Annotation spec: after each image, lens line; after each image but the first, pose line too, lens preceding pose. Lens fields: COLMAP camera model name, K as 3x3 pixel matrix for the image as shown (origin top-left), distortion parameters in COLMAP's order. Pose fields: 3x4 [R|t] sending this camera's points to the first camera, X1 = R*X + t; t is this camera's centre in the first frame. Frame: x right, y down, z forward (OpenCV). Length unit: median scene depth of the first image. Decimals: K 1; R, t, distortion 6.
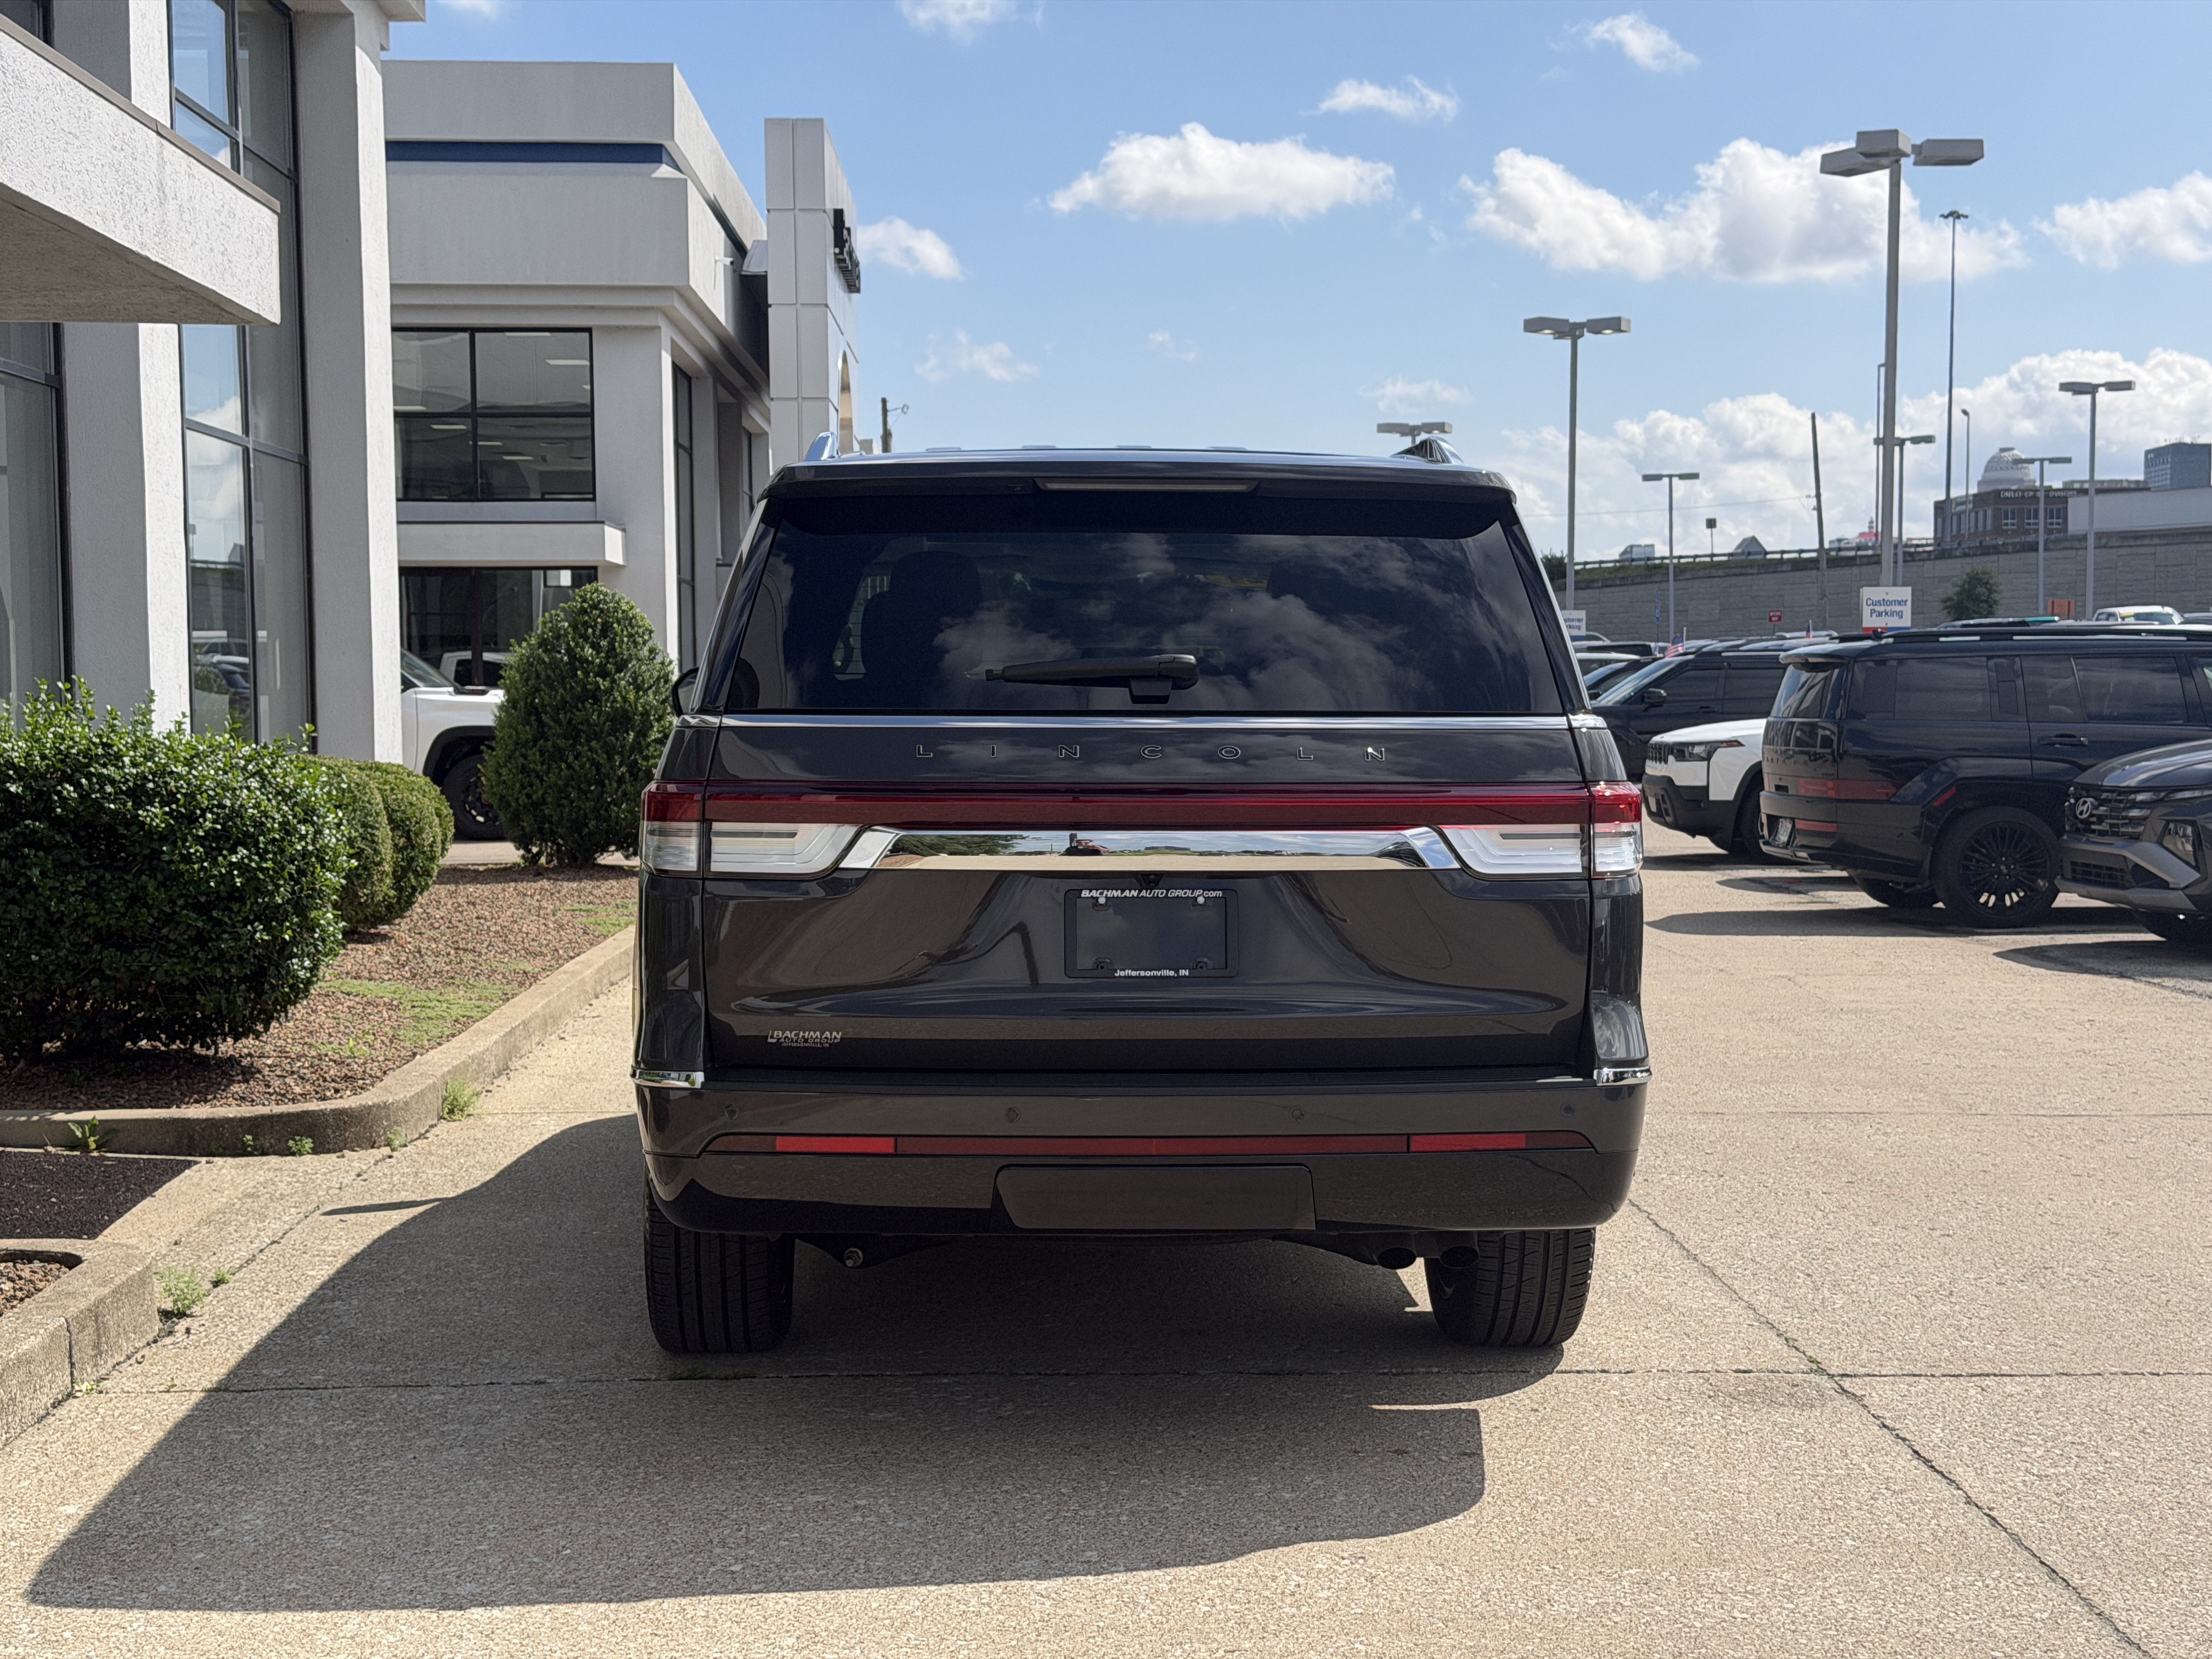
lens RADIAL K [[3169.4, 0, 1106.0], [0, 3169.4, 829.5], [0, 0, 1]] dist [0.234823, -0.506222]
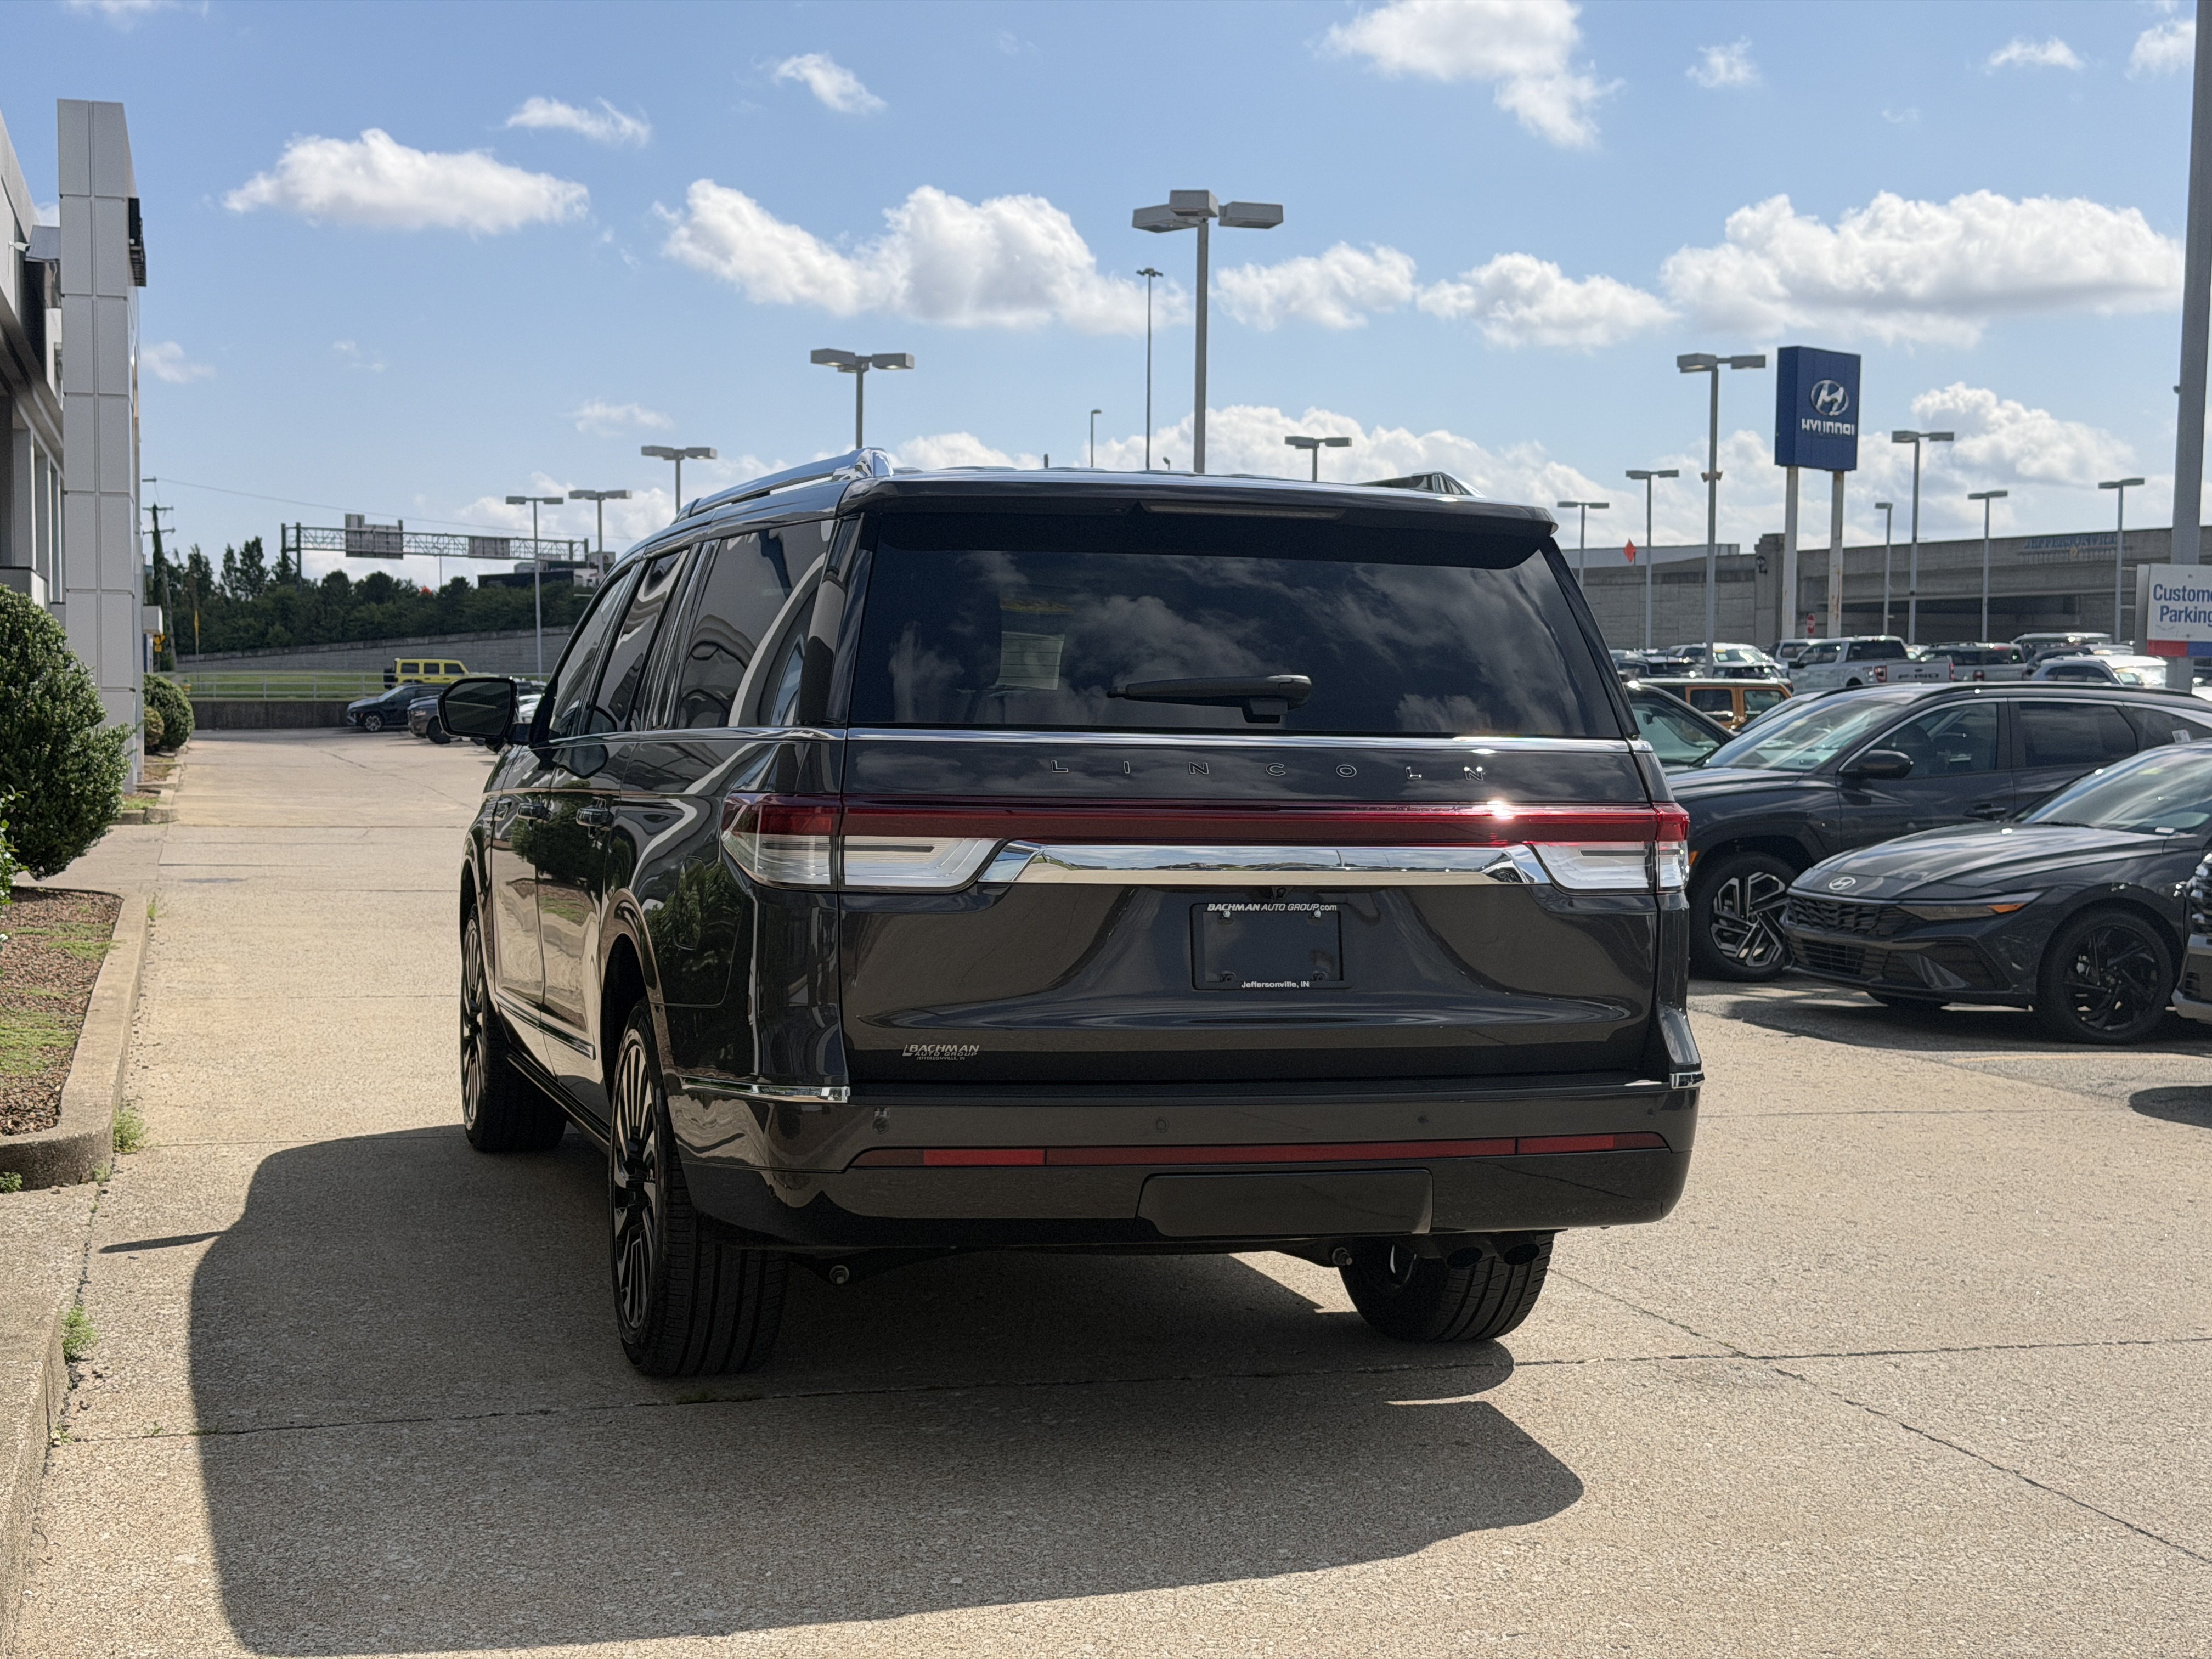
lens RADIAL K [[3155.5, 0, 1106.0], [0, 3155.5, 829.5], [0, 0, 1]] dist [0.190761, -0.349363]
pose [[0.968680, 0.005909, 0.248241, -0.178683], [-0.004006, 0.999959, -0.008172, 0.002202], [-0.248279, 0.006921, 0.968664, 0.014652]]
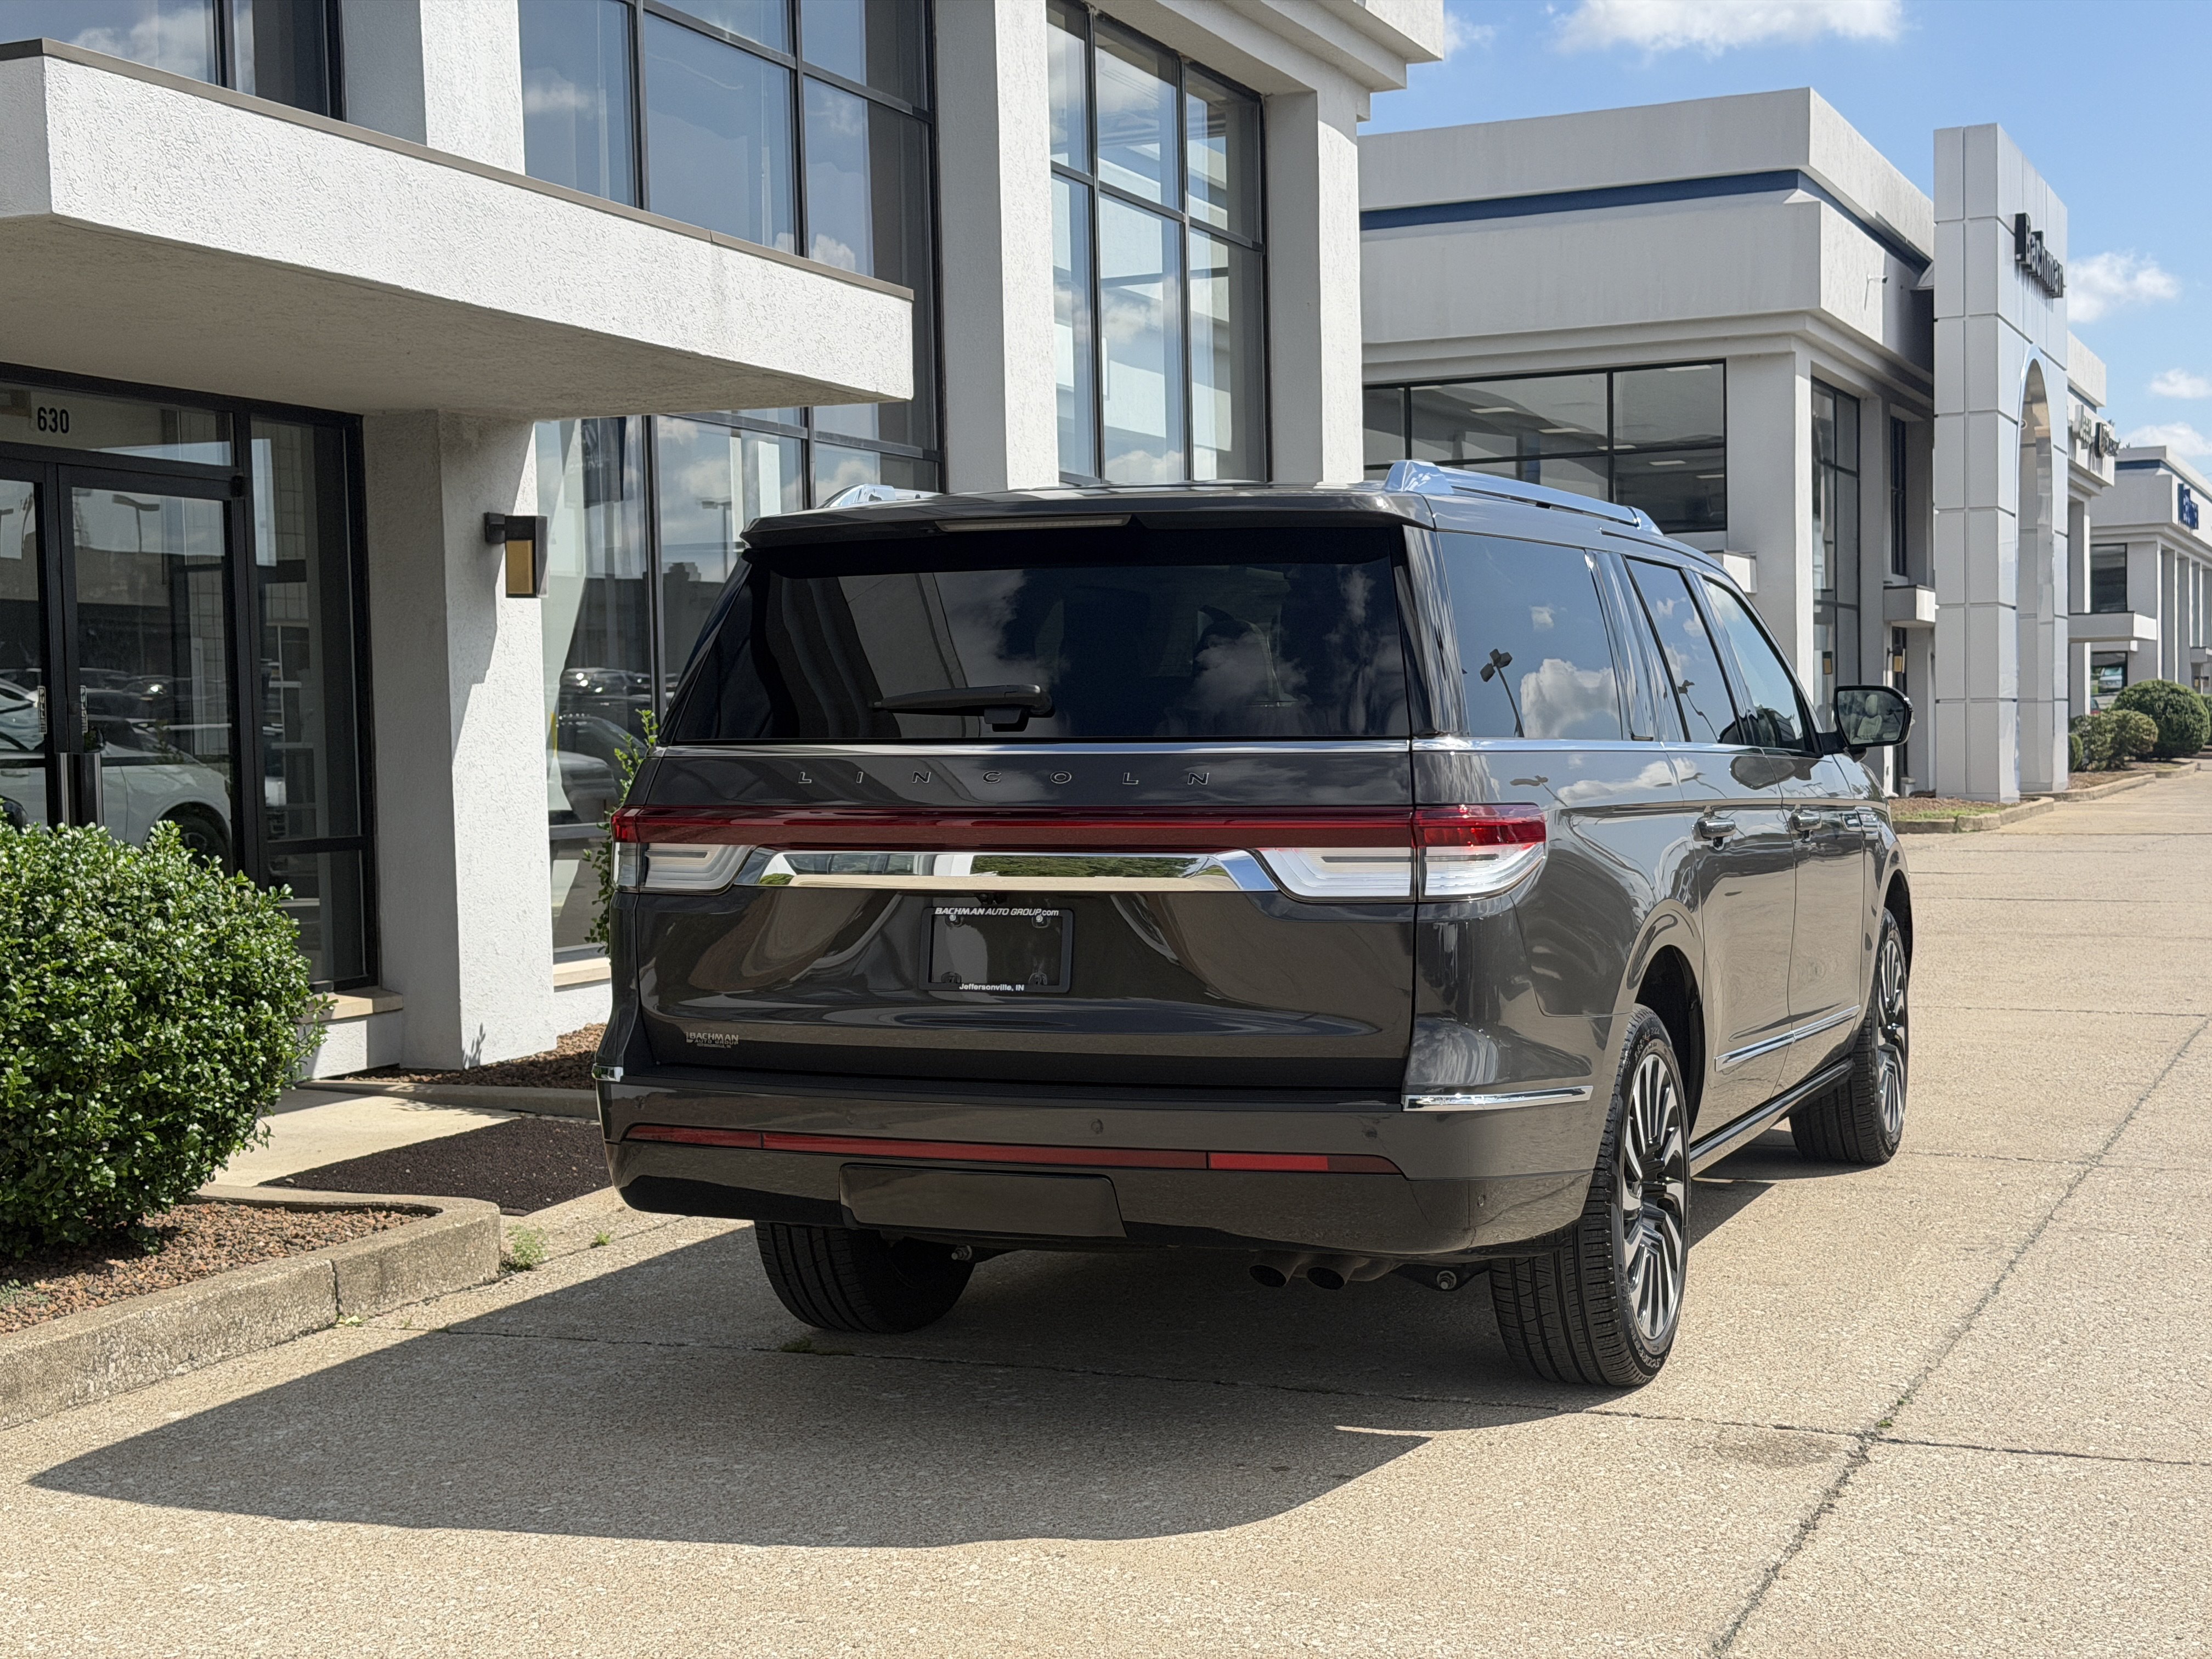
lens RADIAL K [[3155.5, 0, 1106.0], [0, 3155.5, 829.5], [0, 0, 1]] dist [0.190761, -0.349363]
pose [[0.905087, 0.000701, -0.425226, 0.301603], [-0.004497, 0.999958, -0.007925, 0.000656], [0.425202, 0.009085, 0.905053, 0.041919]]
